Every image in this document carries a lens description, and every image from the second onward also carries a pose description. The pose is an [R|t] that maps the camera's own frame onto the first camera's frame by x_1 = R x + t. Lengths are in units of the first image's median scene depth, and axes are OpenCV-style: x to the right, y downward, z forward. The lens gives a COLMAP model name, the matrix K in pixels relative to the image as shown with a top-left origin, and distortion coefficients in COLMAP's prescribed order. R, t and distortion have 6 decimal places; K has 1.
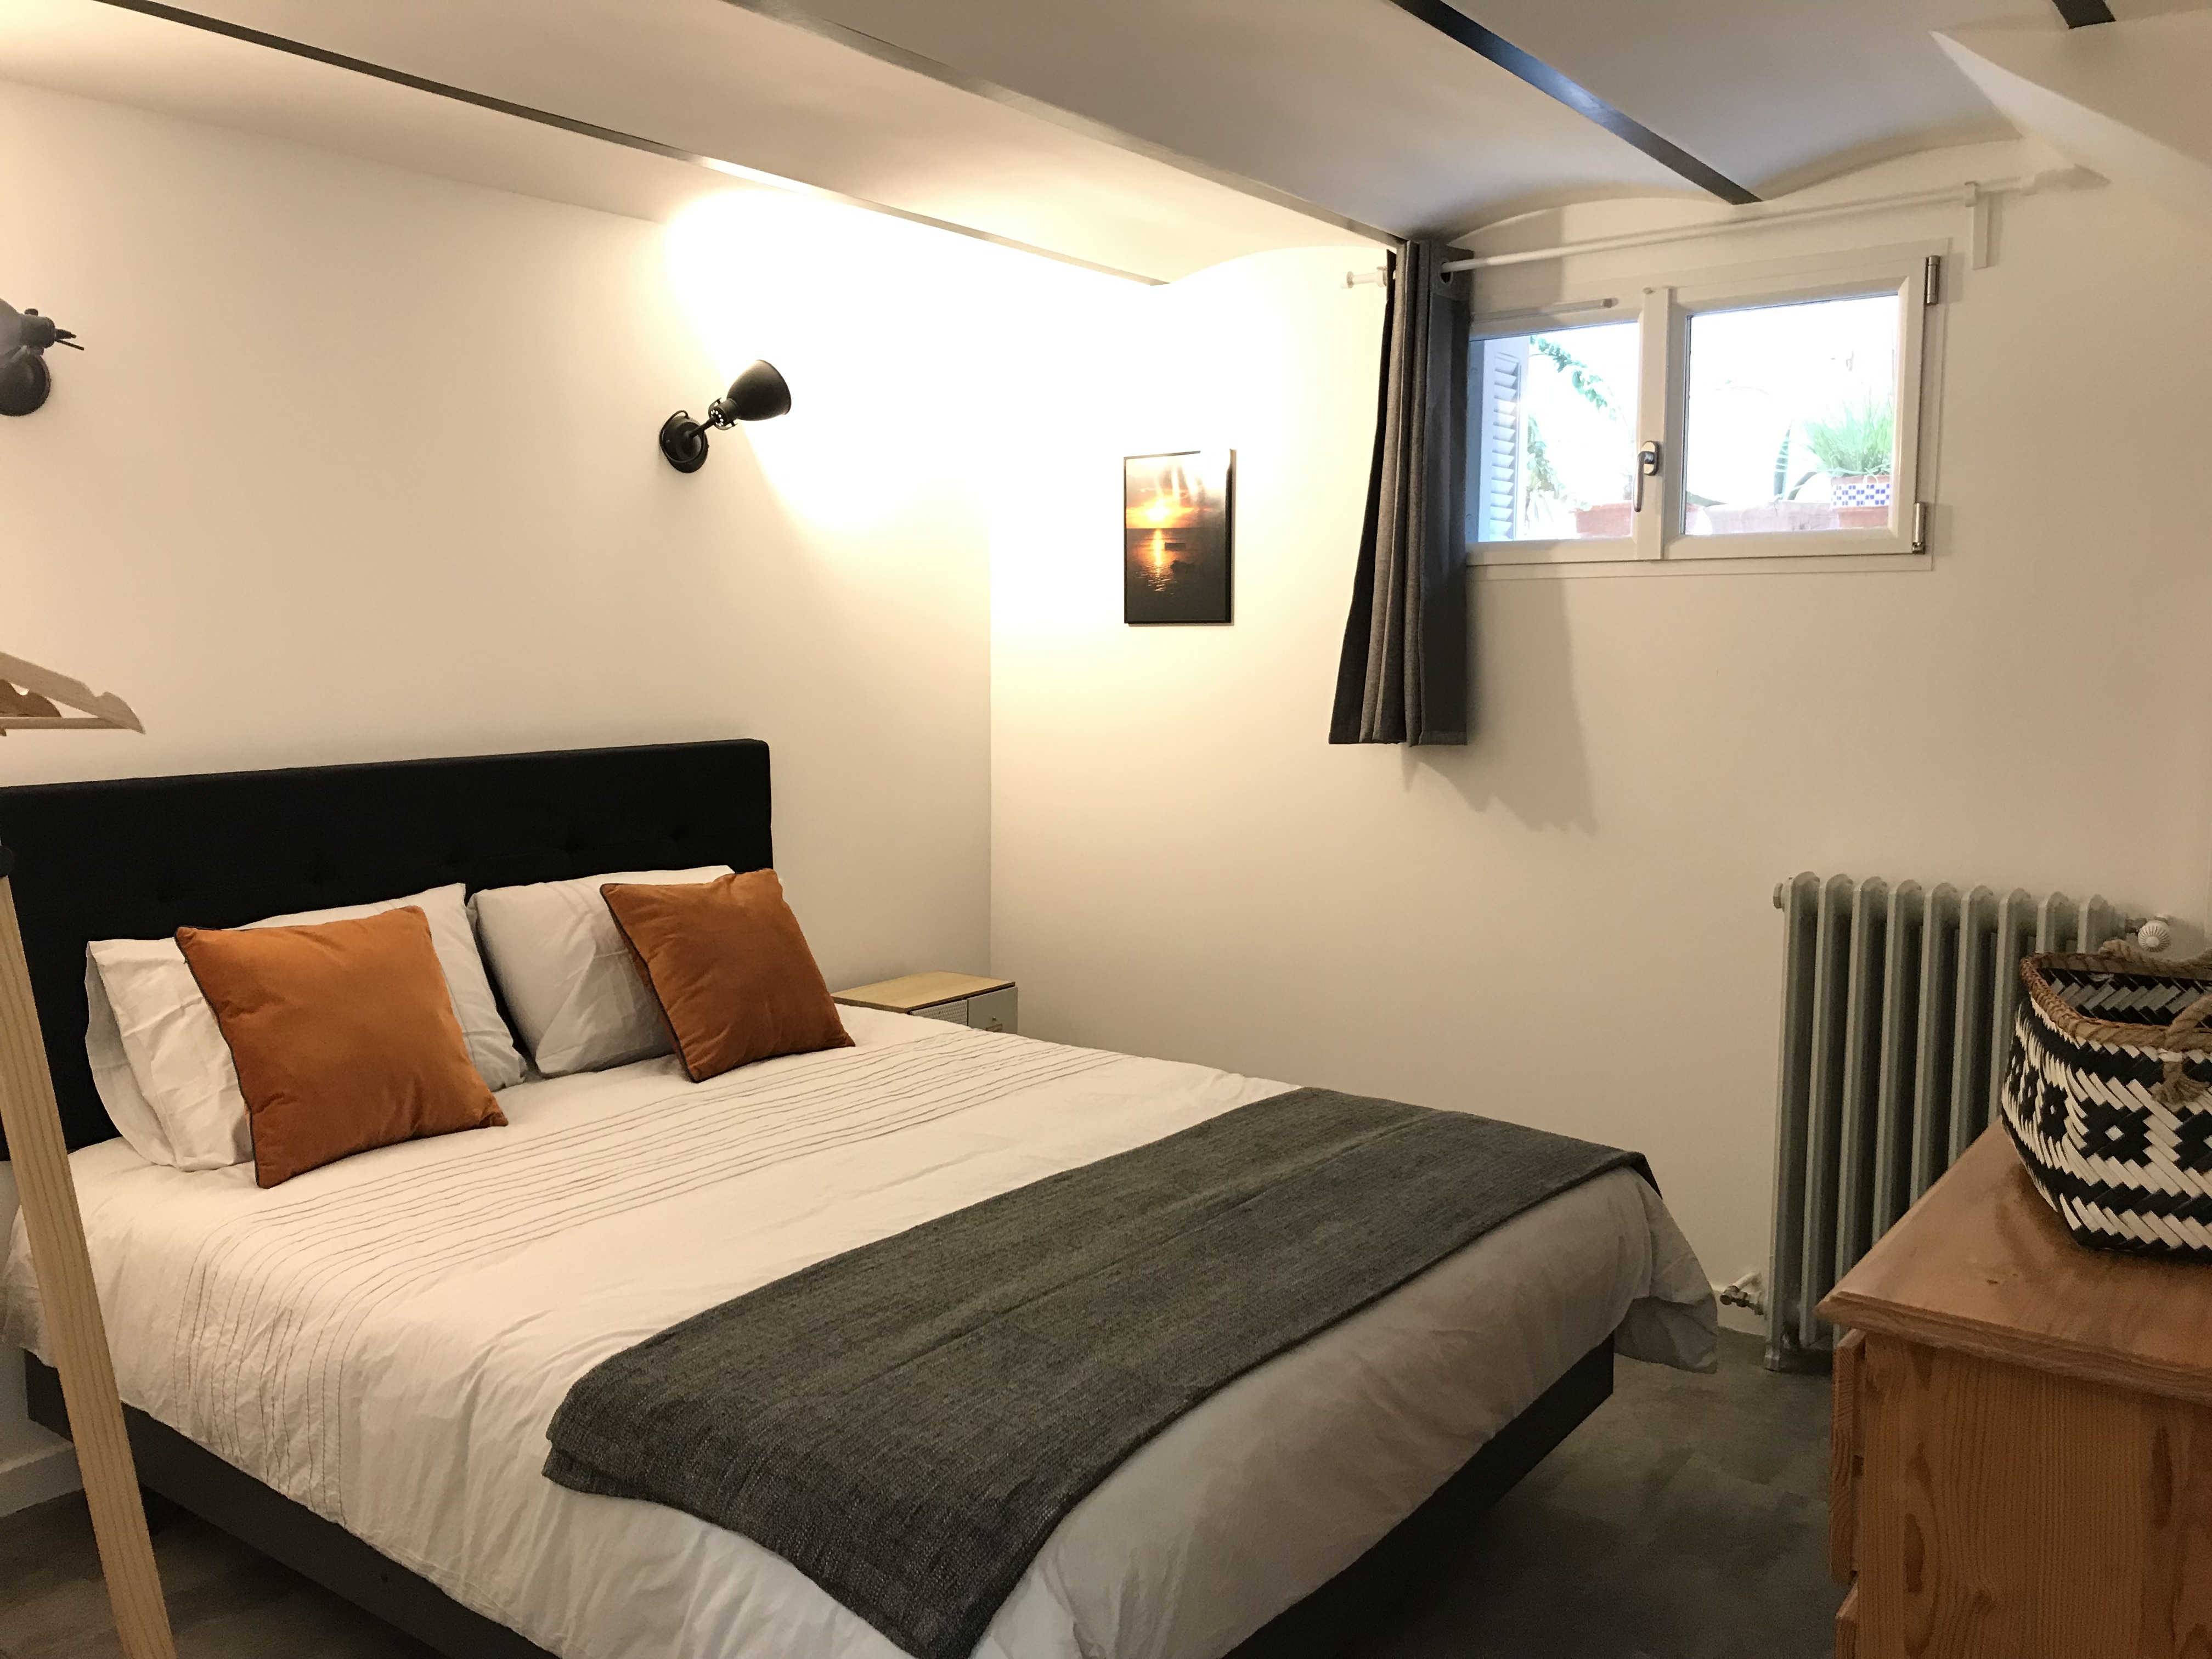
lens RADIAL K [[1849.3, 0, 1106.0], [0, 1849.3, 829.5], [0, 0, 1]] dist [0.008749, -0.001440]
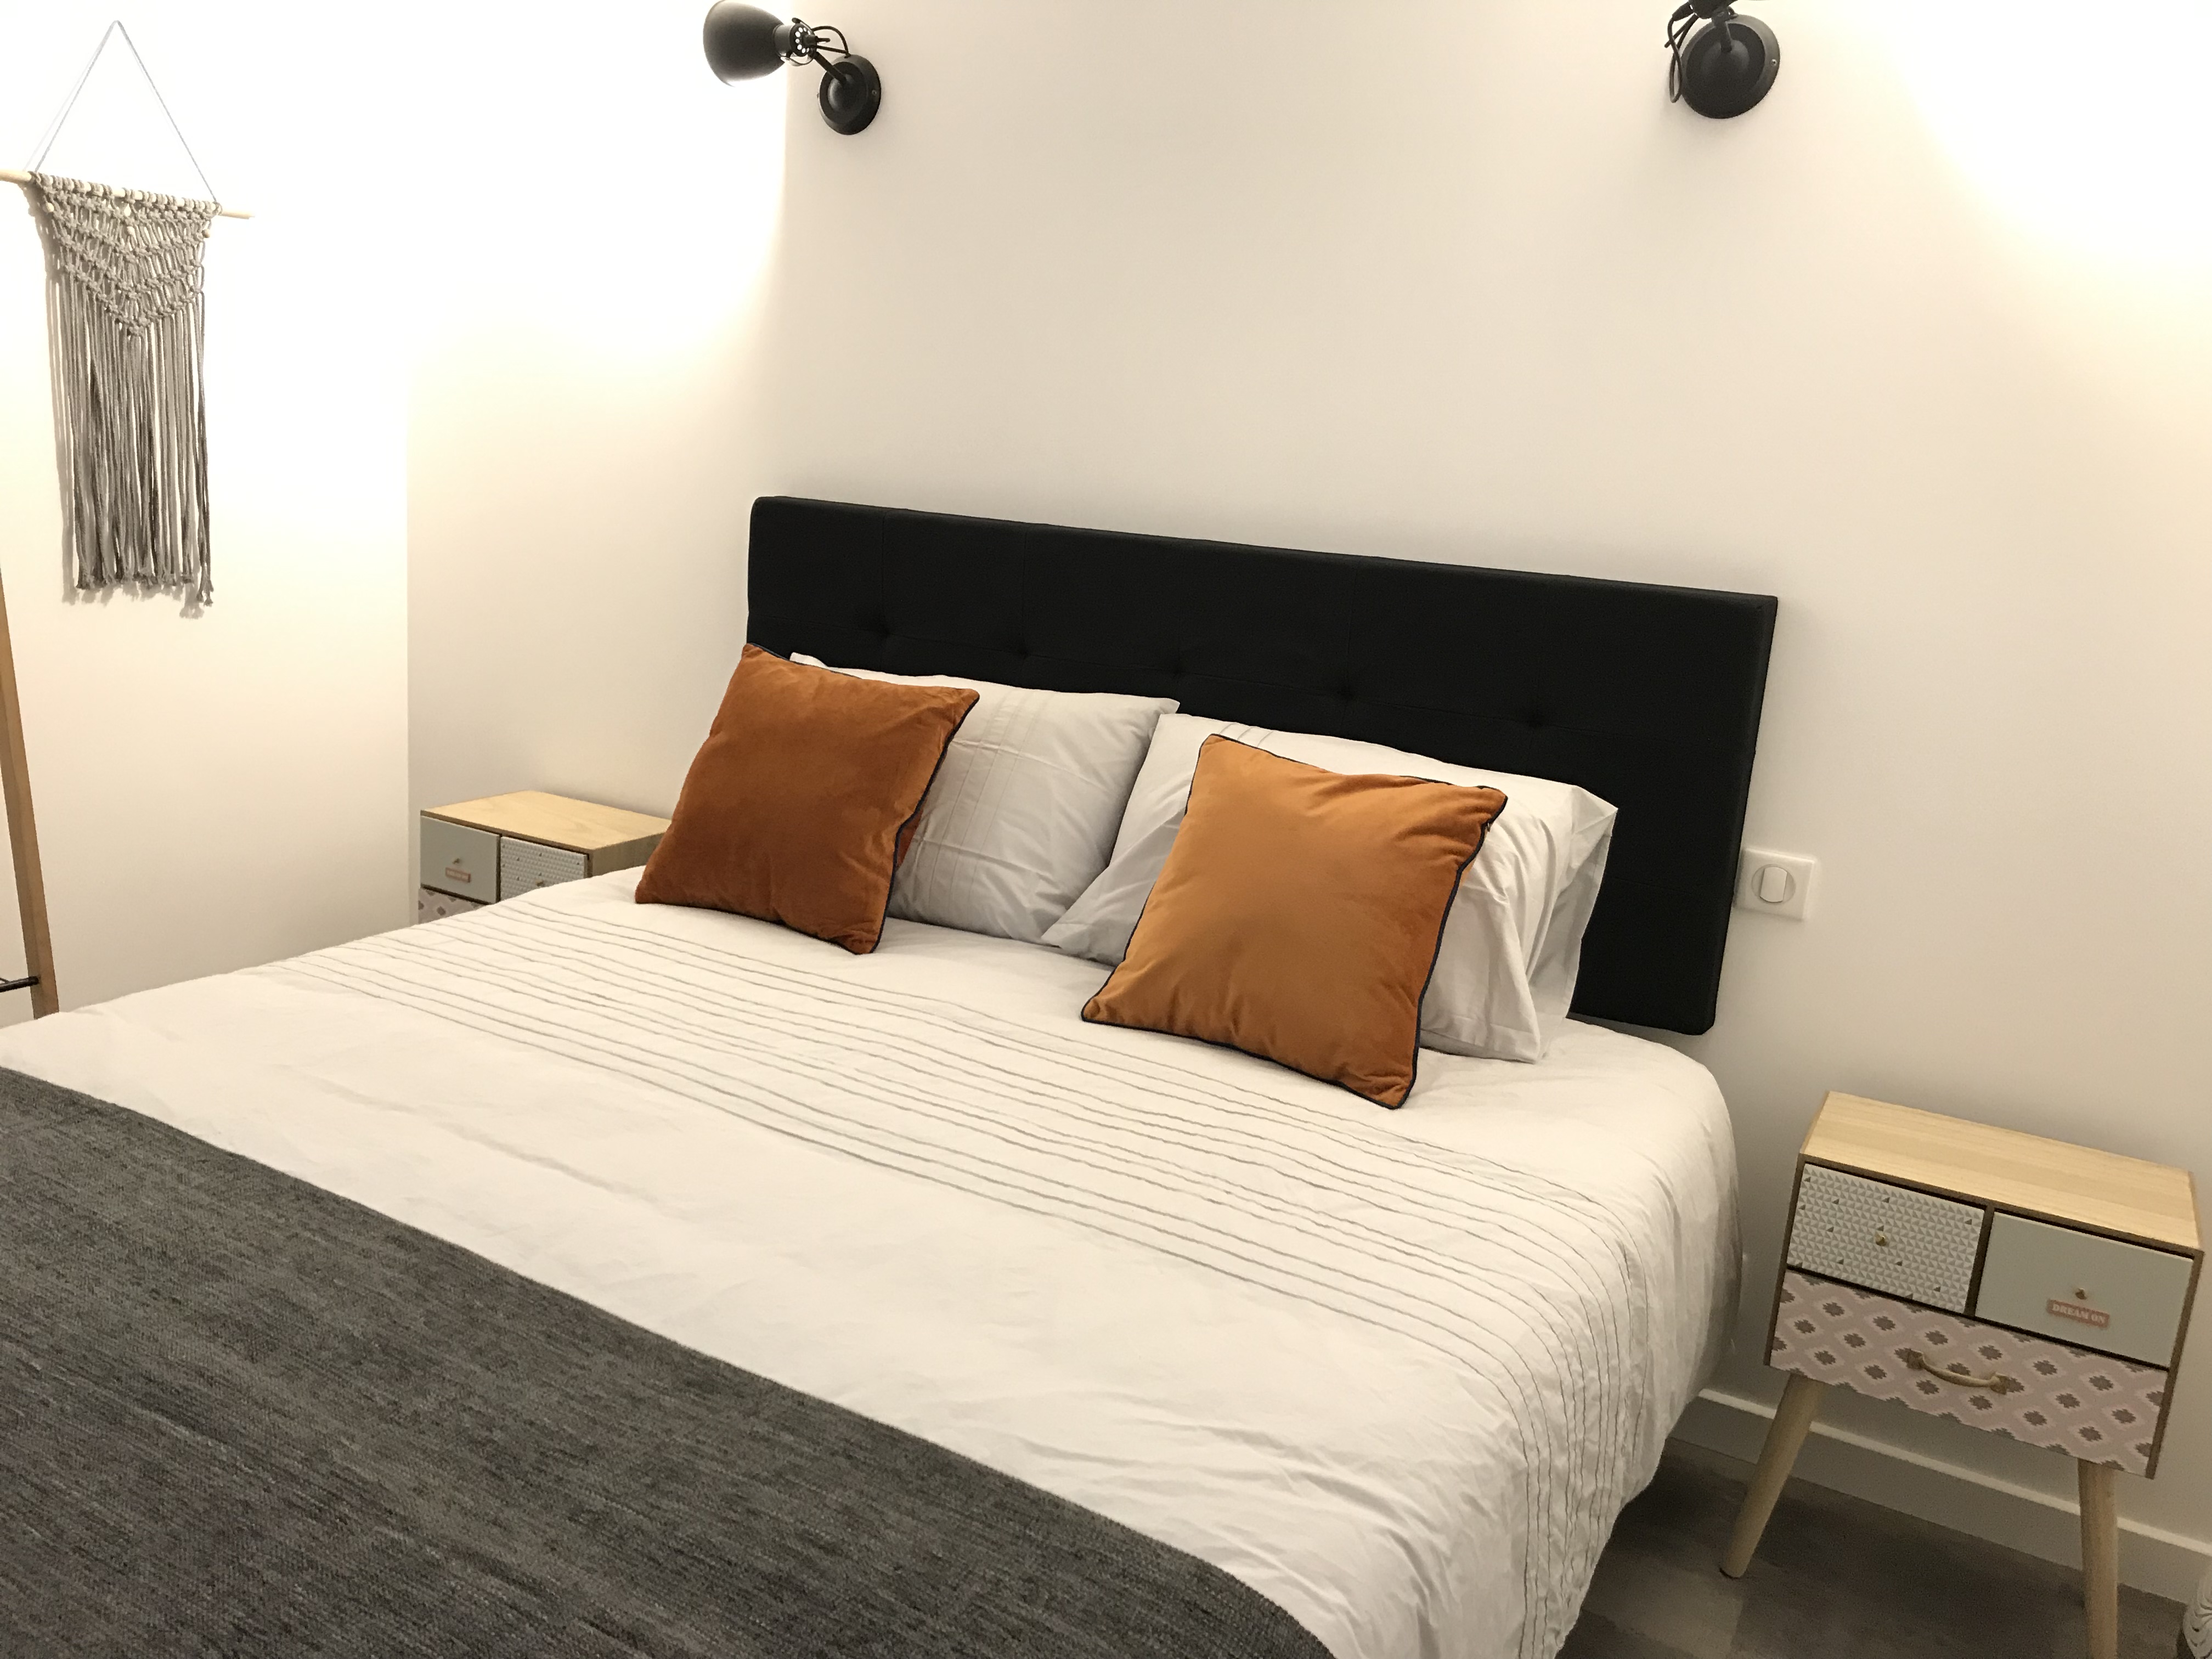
lens RADIAL K [[1849.3, 0, 1106.0], [0, 1849.3, 829.5], [0, 0, 1]] dist [0.008749, -0.001440]
pose [[0.113704, 0.221281, -0.968559, 0.508433], [-0.177073, 0.963786, 0.199403, -0.081898], [0.977607, 0.148833, 0.148770, 1.078992]]
